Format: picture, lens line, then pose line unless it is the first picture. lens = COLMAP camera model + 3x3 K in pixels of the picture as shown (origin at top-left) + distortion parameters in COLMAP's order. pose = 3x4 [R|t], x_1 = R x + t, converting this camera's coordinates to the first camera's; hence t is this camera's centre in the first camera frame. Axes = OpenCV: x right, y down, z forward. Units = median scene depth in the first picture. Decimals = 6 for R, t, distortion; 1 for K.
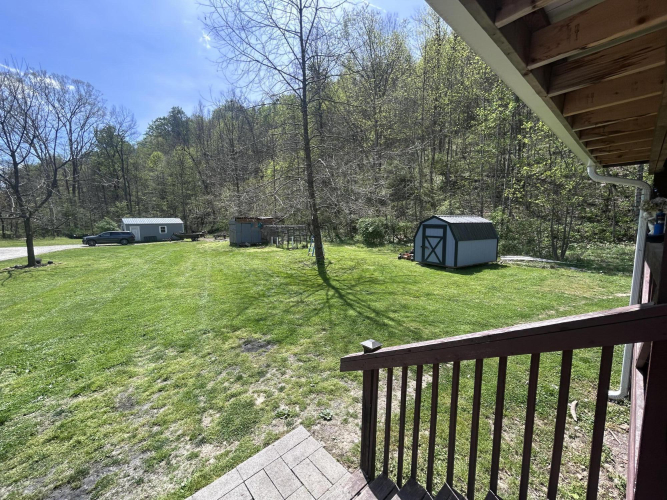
lens RADIAL K [[269.9, 0, 333.5], [0, 269.9, 250.0], [0, 0, 1]] dist [-0.001212, -0.000321]
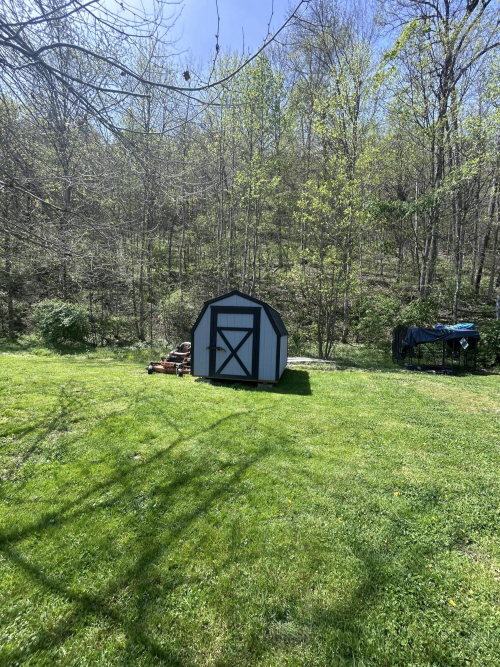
lens RADIAL K [[269.9, 0, 247.3], [0, 269.9, 331.4], [0, 0, 1]] dist [-0.001212, -0.000321]
pose [[0.692341, 0.023207, 0.721197, -0.005669], [0.039841, 0.996729, -0.070320, -0.003941], [-0.720470, 0.077419, 0.689152, 0.570950]]
